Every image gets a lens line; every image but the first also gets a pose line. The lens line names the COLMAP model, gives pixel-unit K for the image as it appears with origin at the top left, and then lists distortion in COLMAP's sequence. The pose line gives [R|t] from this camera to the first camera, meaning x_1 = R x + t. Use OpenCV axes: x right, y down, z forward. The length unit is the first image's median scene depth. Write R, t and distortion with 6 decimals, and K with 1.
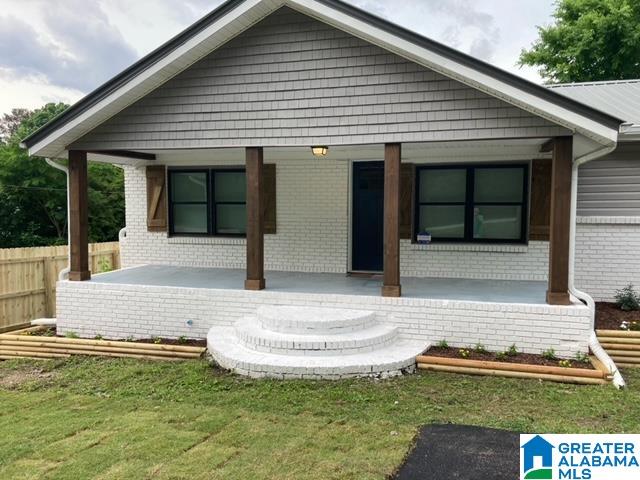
lens RADIAL K [[527.5, 0, 319.5], [0, 527.5, 243.6], [0, 0, 1]] dist [0.075279, -0.065136]
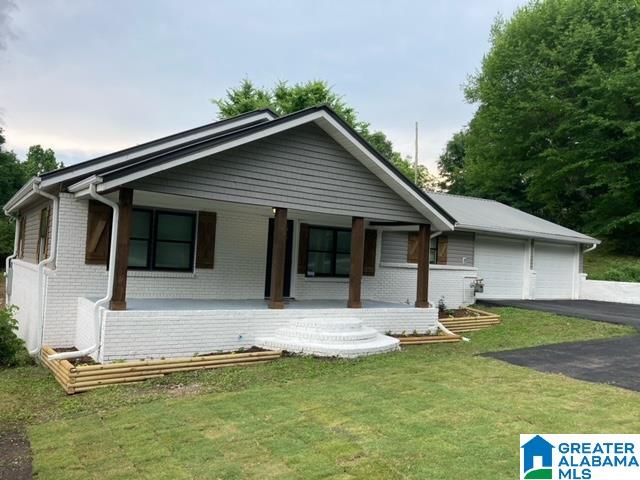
lens RADIAL K [[527.5, 0, 318.2], [0, 527.5, 237.2], [0, 0, 1]] dist [0.075279, -0.065136]
pose [[0.643344, 0.064621, 0.762845, -1.129457], [-0.001567, 0.996540, -0.083096, 0.013828], [-0.765576, 0.052264, 0.641220, 0.019253]]
